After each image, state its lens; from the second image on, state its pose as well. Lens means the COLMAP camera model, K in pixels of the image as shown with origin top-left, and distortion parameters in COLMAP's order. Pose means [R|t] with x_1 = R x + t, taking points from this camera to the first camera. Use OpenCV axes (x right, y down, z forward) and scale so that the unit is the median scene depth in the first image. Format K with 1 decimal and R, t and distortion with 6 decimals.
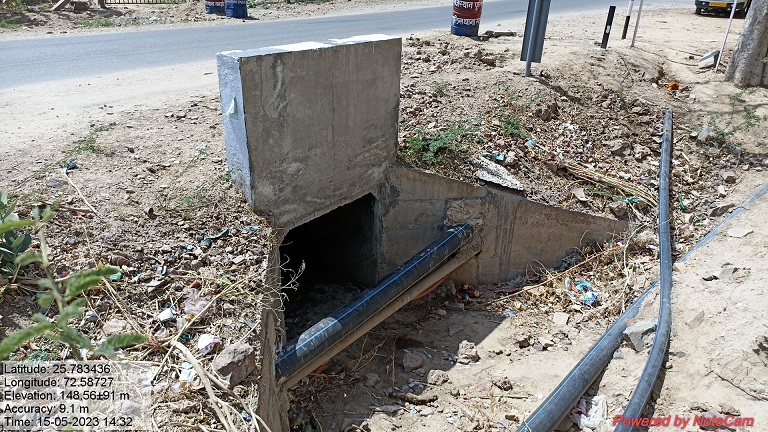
lens RADIAL K [[564.9, 0, 382.3], [0, 564.9, 216.9], [0, 0, 1]] dist [0.047396, -0.060320]
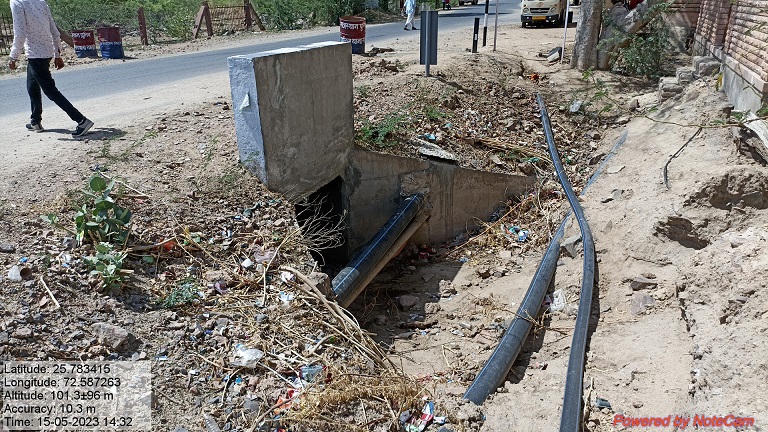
lens RADIAL K [[564.9, 0, 382.1], [0, 564.9, 215.2], [0, 0, 1]] dist [0.047396, -0.060320]
pose [[0.959162, -0.146108, 0.242201, -0.223367], [0.160908, 0.986059, -0.042387, 0.098421], [-0.232632, 0.079628, 0.969300, -0.142124]]
